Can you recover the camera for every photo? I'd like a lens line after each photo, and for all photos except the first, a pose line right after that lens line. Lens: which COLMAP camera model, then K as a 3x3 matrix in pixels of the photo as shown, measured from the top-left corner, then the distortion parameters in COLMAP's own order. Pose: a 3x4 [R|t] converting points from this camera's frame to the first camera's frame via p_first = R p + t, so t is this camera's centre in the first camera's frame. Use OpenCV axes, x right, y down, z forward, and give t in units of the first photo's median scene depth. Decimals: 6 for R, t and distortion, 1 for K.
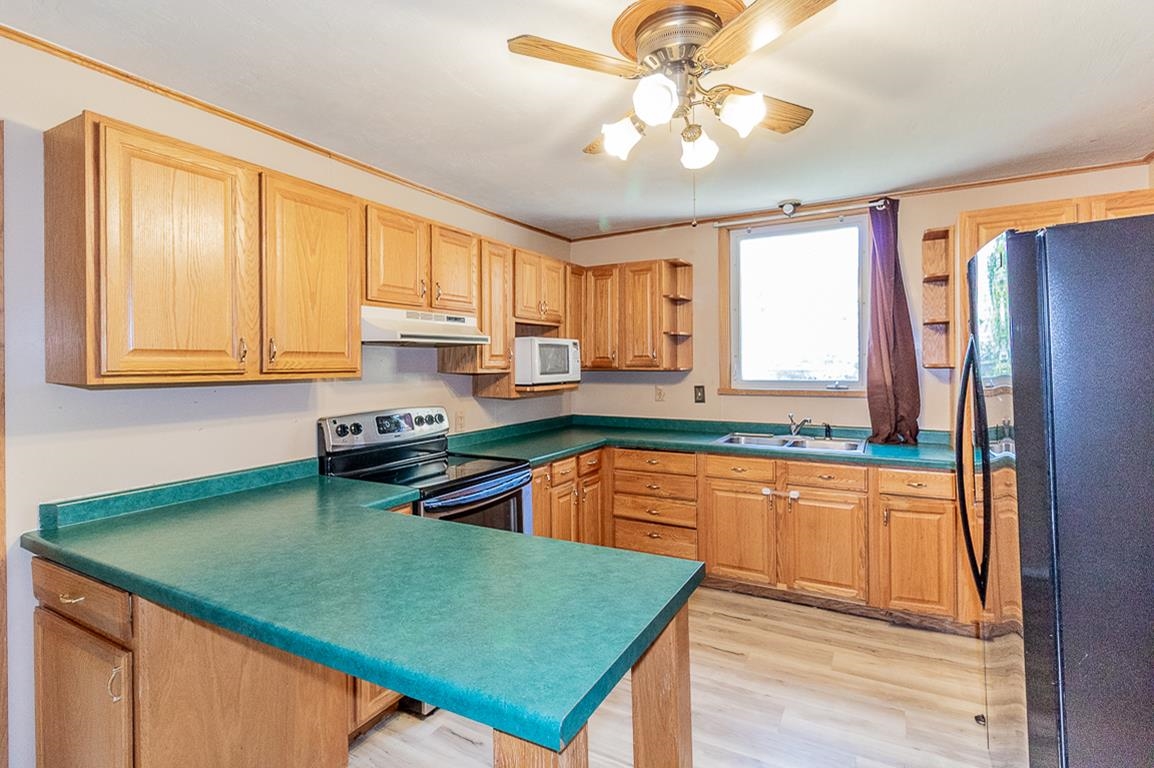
lens RADIAL K [[548.9, 0, 581.6], [0, 548.9, 365.1], [0, 0, 1]] dist [-0.011213, 0.000101]
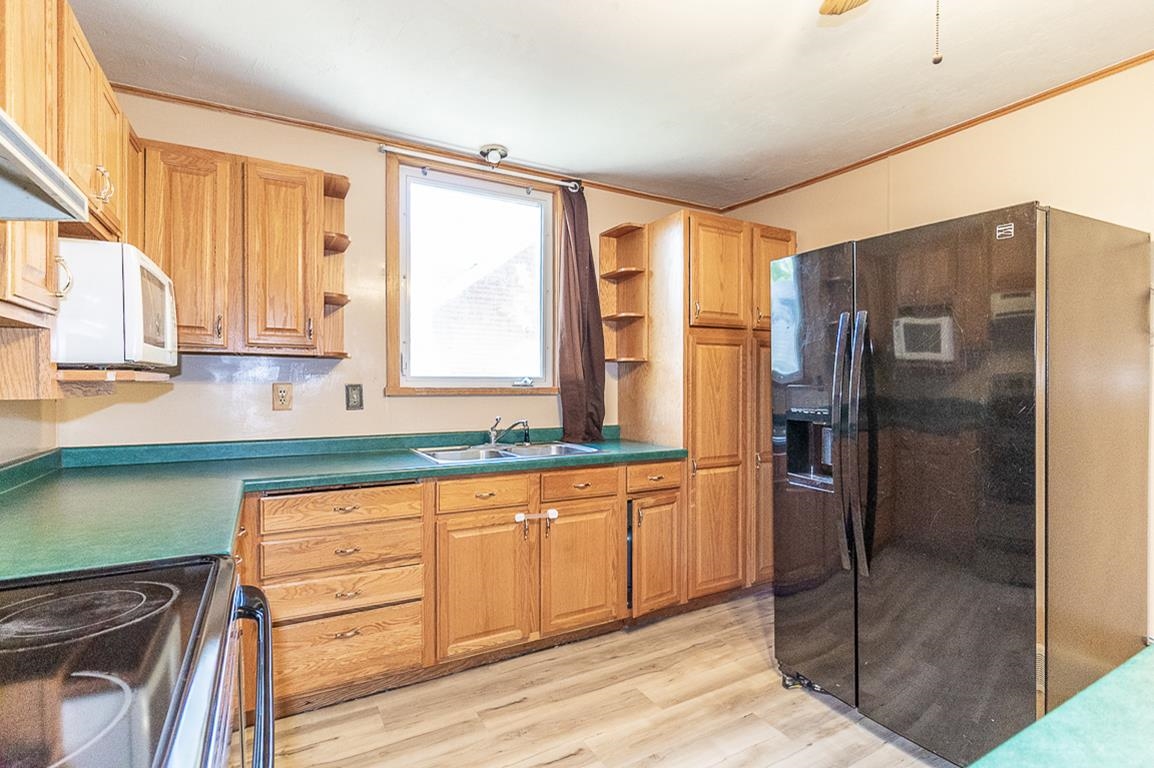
lens RADIAL K [[548.9, 0, 577.9], [0, 548.9, 388.3], [0, 0, 1]] dist [-0.011213, 0.000101]
pose [[0.524732, 0.000849, 0.851267, -0.246105], [-0.003842, 0.999992, 0.001371, 0.049280], [-0.851259, -0.003990, 0.524731, 0.509032]]
